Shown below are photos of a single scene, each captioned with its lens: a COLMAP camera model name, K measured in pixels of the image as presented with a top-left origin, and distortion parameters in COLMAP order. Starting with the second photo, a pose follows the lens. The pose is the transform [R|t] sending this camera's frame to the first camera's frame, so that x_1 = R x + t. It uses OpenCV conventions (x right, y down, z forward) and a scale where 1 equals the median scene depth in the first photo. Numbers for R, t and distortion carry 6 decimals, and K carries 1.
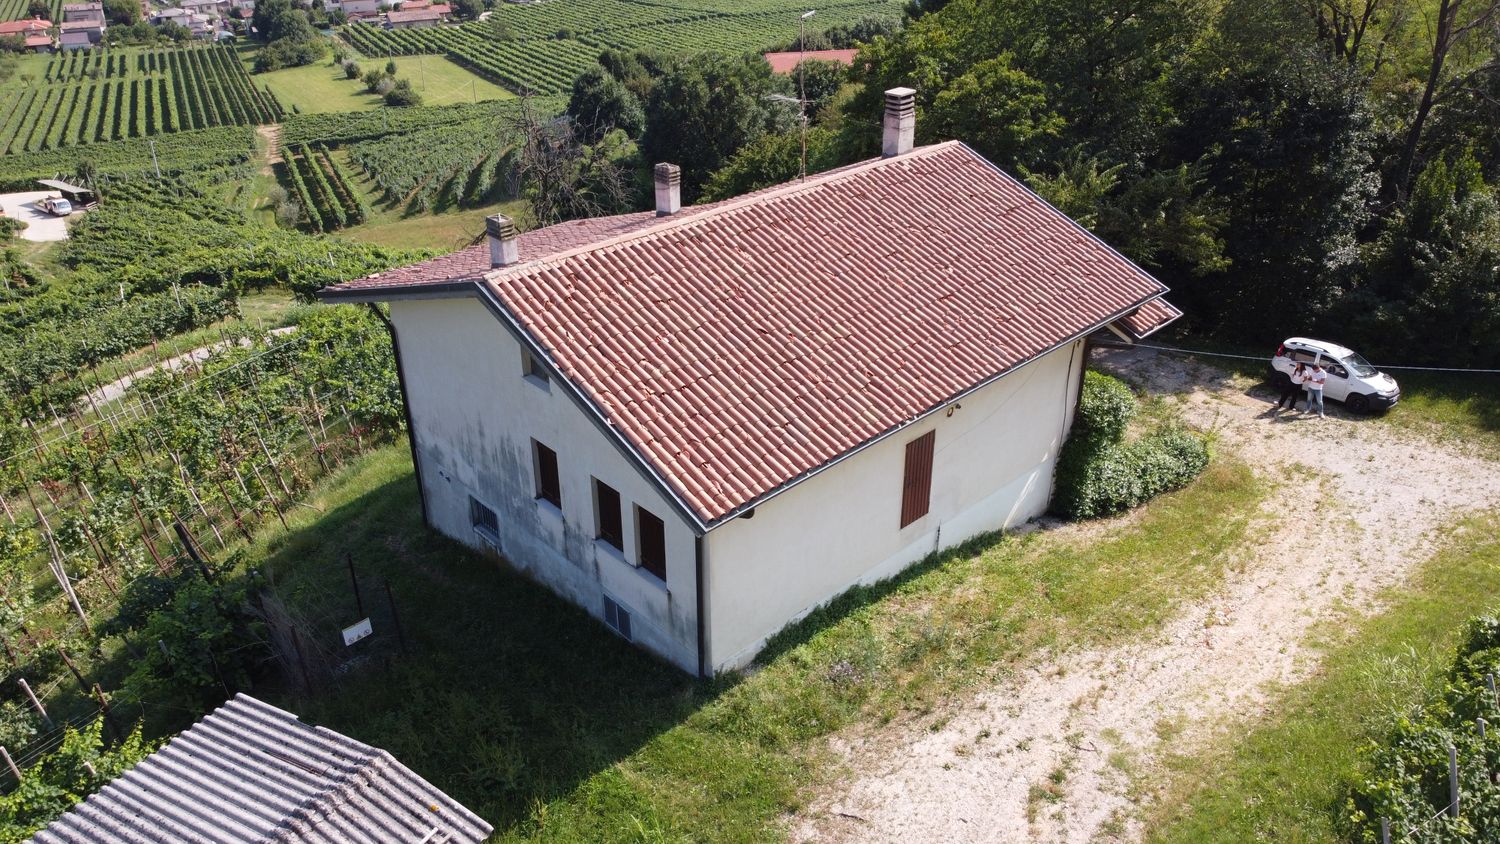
lens RADIAL K [[1137.6, 0, 747.1], [0, 1137.6, 407.6], [0, 0, 1]] dist [-0.001513, 0.001346]
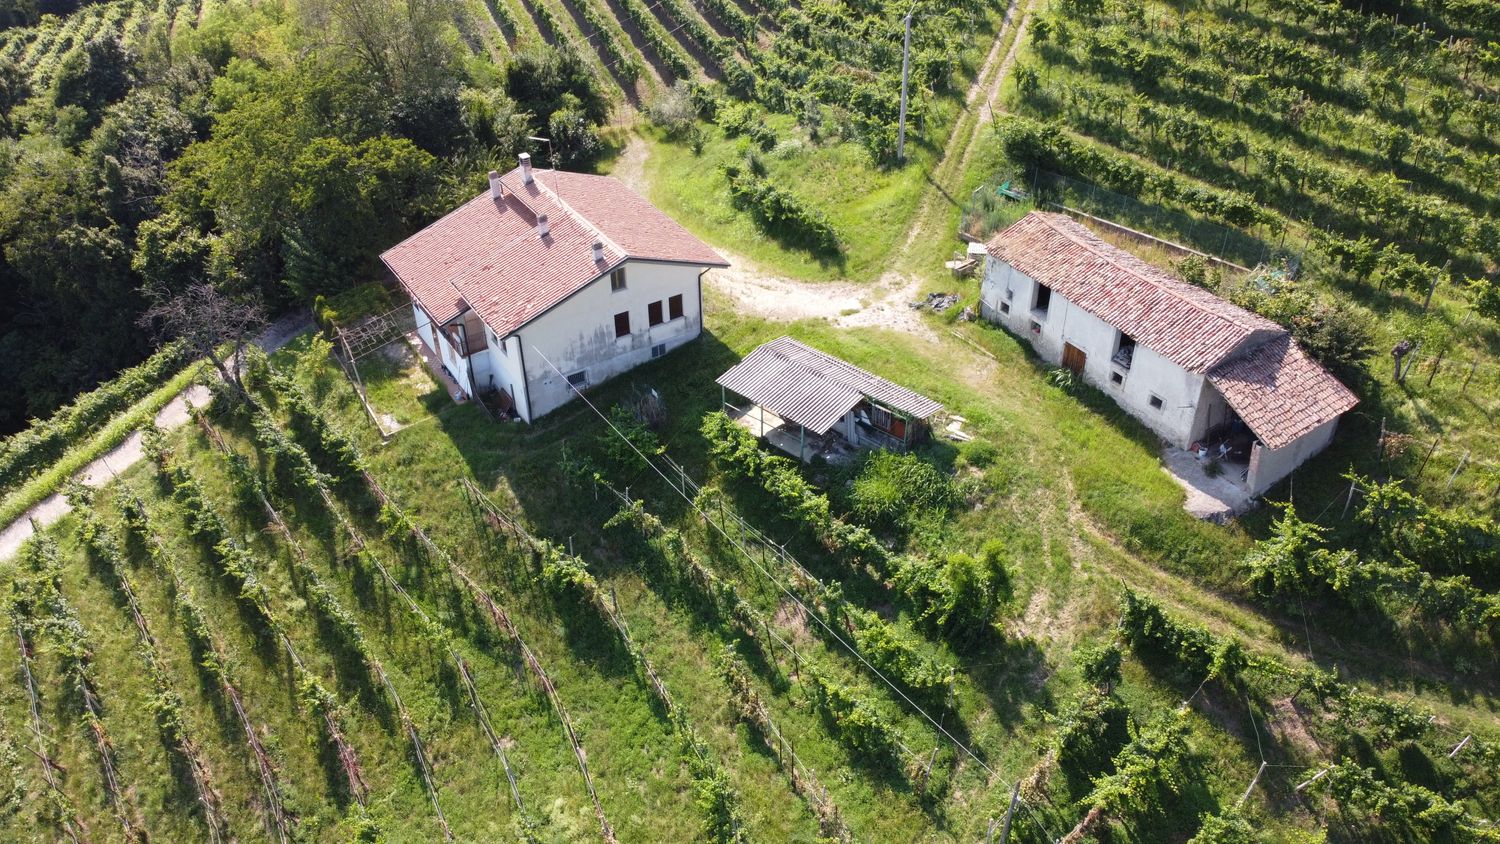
lens RADIAL K [[1137.6, 0, 753.3], [0, 1137.6, 400.1], [0, 0, 1]] dist [-0.001513, 0.001346]
pose [[0.173874, -0.562380, 0.808391, -1.402505], [0.472008, 0.768049, 0.432792, -0.479240], [-0.864278, 0.306316, 0.398992, -0.159268]]
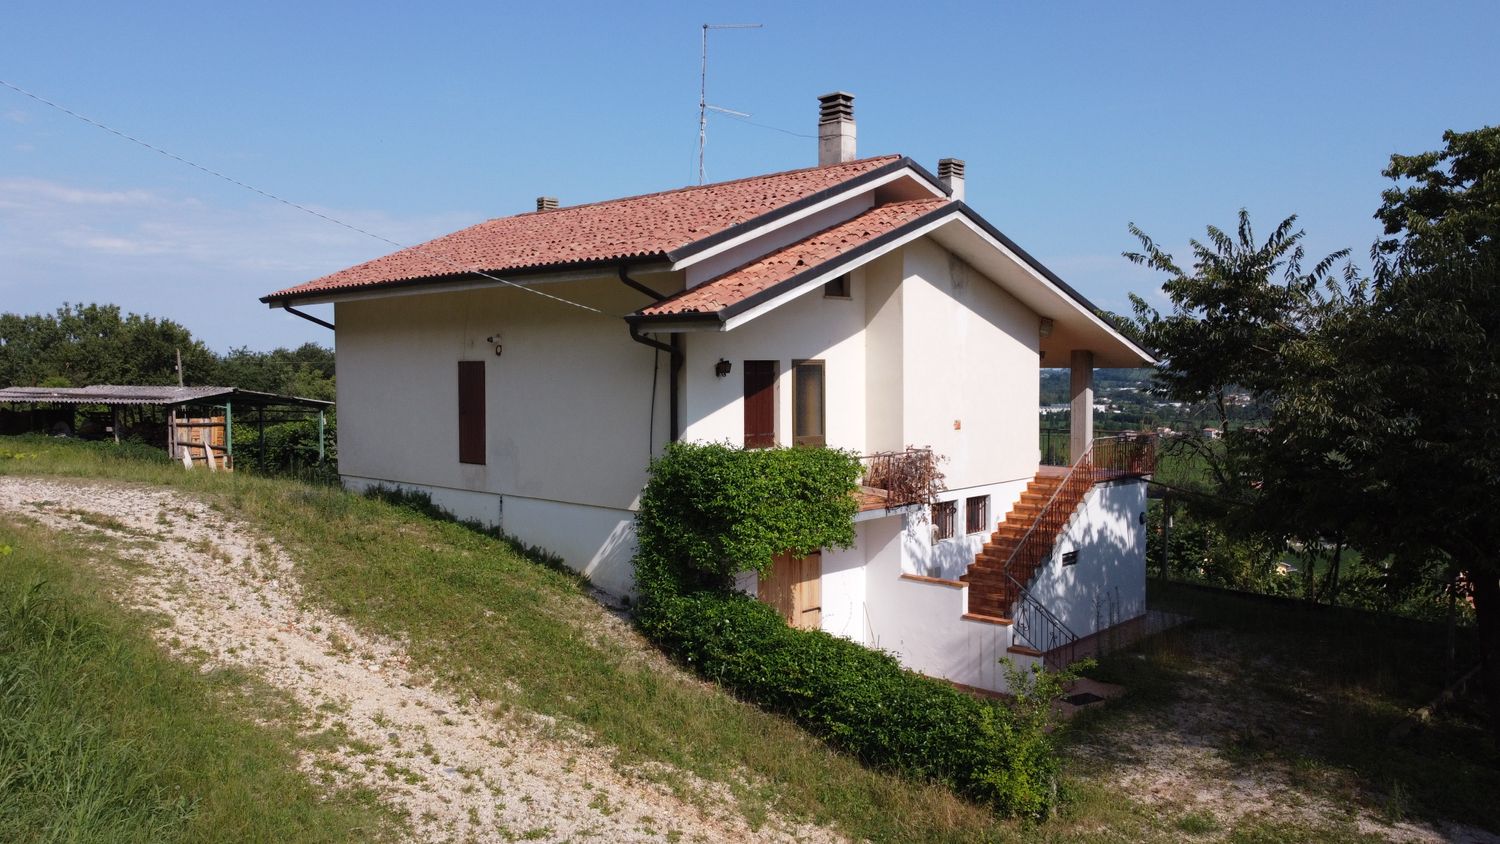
lens RADIAL K [[1137.6, 0, 751.3], [0, 1137.6, 409.8], [0, 0, 1]] dist [-0.001513, 0.001346]
pose [[0.059871, 0.042785, -0.997289, 0.676232], [-0.463959, 0.885799, 0.010149, -0.035062], [0.883831, 0.462093, 0.072884, 0.681511]]
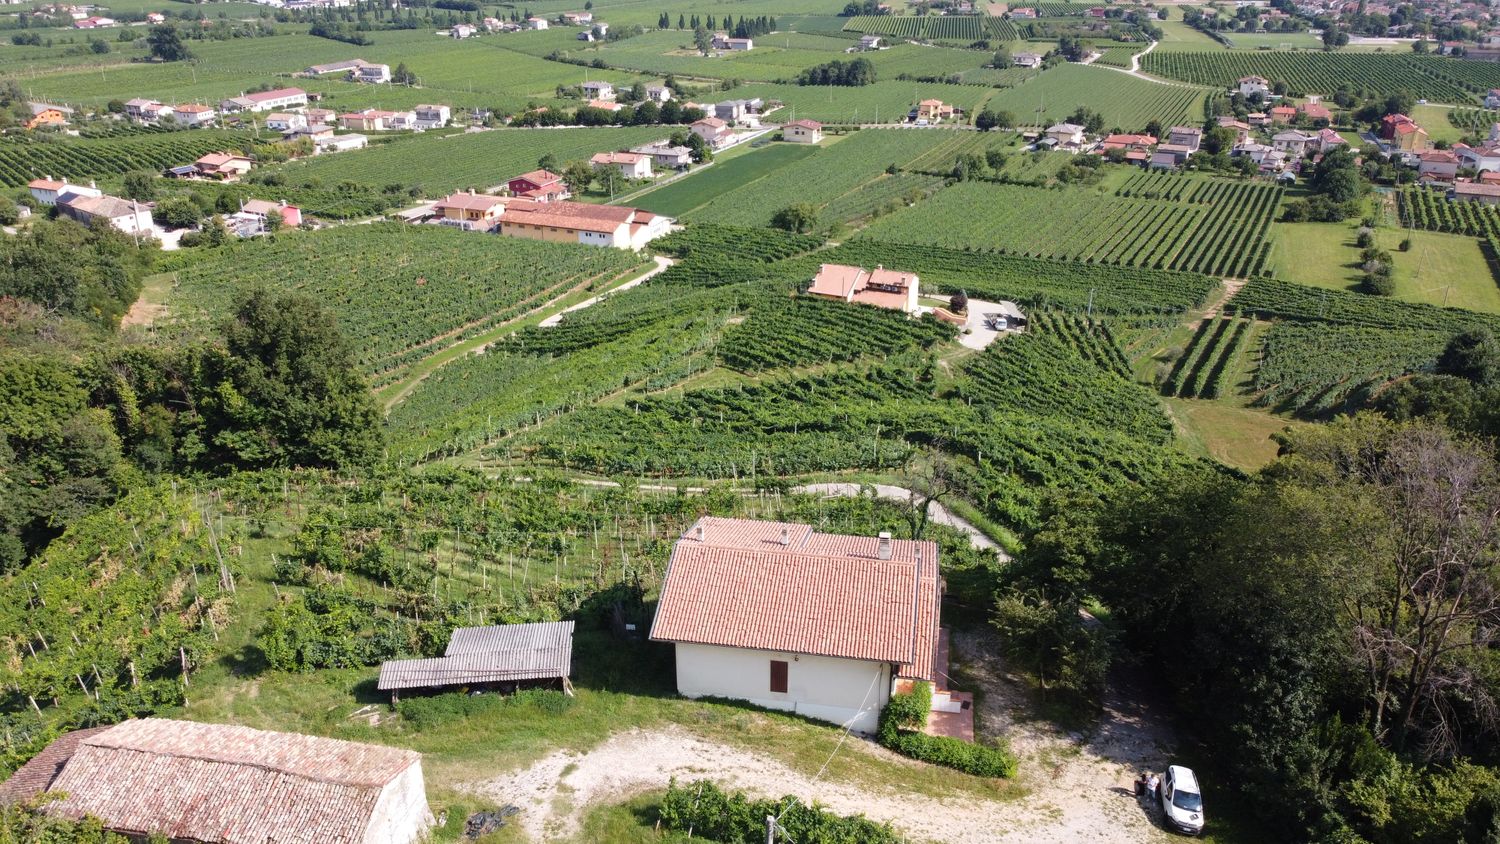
lens RADIAL K [[1137.6, 0, 747.5], [0, 1137.6, 418.6], [0, 0, 1]] dist [-0.001513, 0.001346]
pose [[0.598013, 0.330527, -0.730159, 1.090332], [-0.372333, 0.921304, 0.112107, -0.448875], [0.709753, 0.204820, 0.674018, -0.560919]]
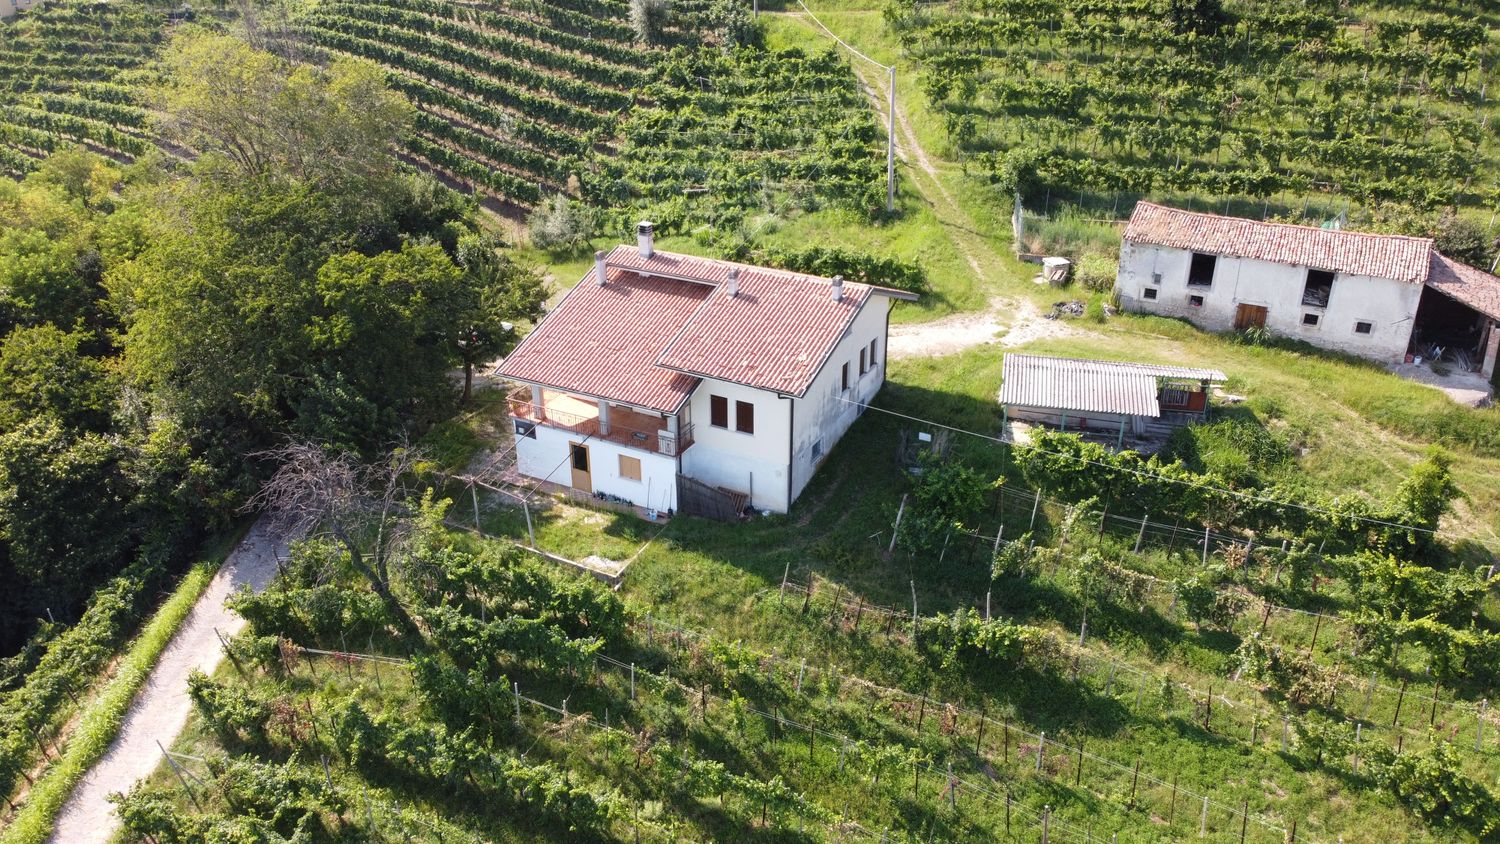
lens RADIAL K [[1137.6, 0, 749.4], [0, 1137.6, 409.1], [0, 0, 1]] dist [-0.001513, 0.001346]
pose [[-0.322968, -0.399062, 0.858162, -1.249903], [0.448717, 0.733791, 0.510101, -0.681943], [-0.833273, 0.549818, -0.057925, 0.787781]]
